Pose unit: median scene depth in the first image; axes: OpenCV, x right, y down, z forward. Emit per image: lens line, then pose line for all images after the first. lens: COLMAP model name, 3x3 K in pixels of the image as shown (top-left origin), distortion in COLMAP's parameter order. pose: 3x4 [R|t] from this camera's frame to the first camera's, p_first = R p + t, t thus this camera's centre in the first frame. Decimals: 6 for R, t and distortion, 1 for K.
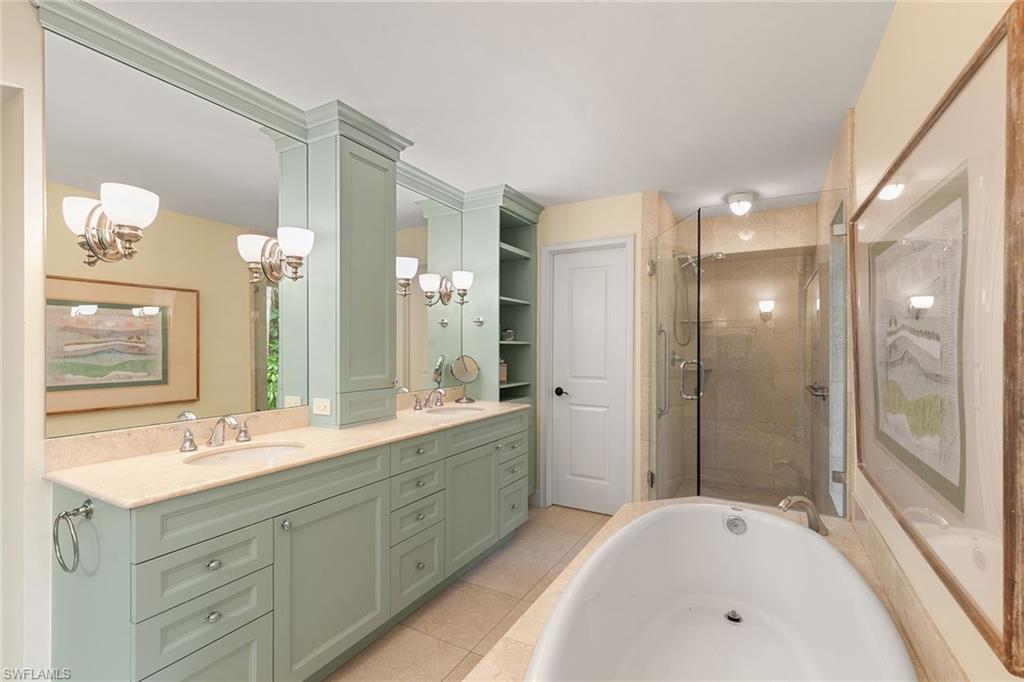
lens RADIAL K [[460.0, 0, 515.6], [0, 460.0, 344.6], [0, 0, 1]] dist [0.007187, -0.001344]
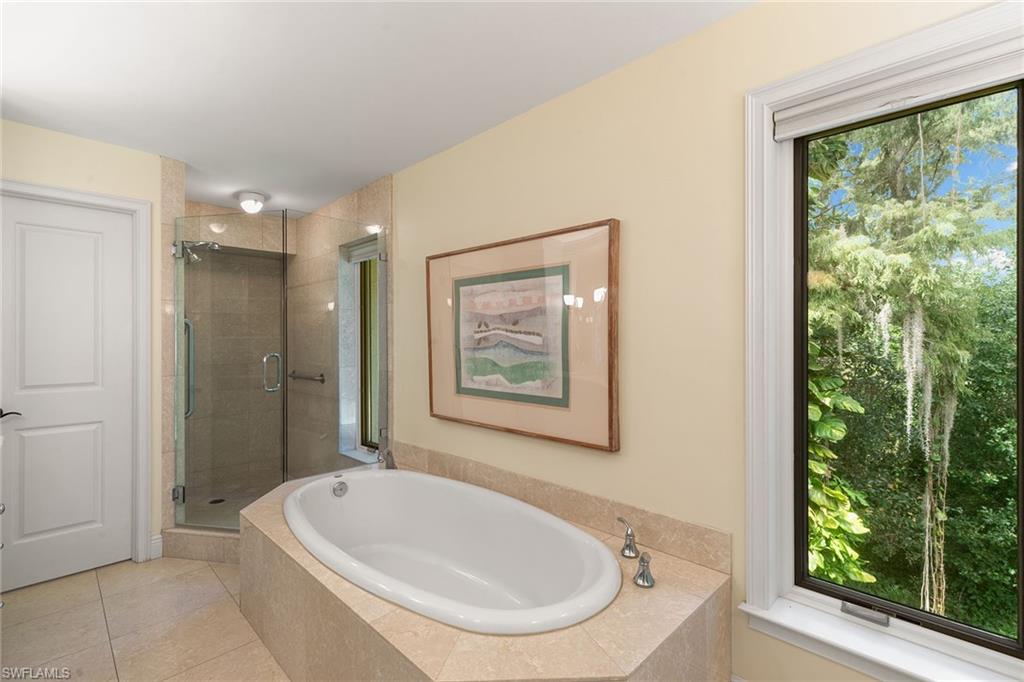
lens RADIAL K [[460.0, 0, 513.7], [0, 460.0, 336.1], [0, 0, 1]] dist [0.007187, -0.001344]
pose [[0.263941, 0.005207, 0.964525, -0.381680], [0.001569, 0.999982, -0.005828, 0.001501], [-0.964538, 0.003052, 0.263928, 0.171916]]
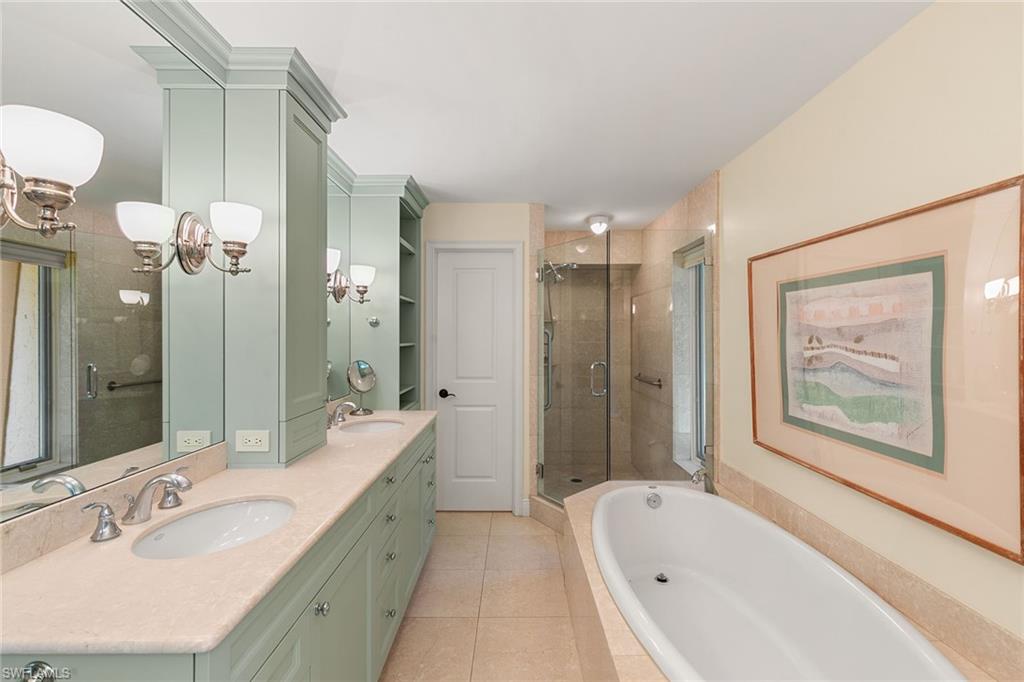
lens RADIAL K [[460.0, 0, 515.2], [0, 460.0, 329.3], [0, 0, 1]] dist [0.007187, -0.001344]
pose [[0.871589, 0.005459, 0.490208, -0.292036], [-0.001665, 0.999965, -0.008175, -0.030217], [-0.490235, 0.006309, 0.871567, 0.089834]]
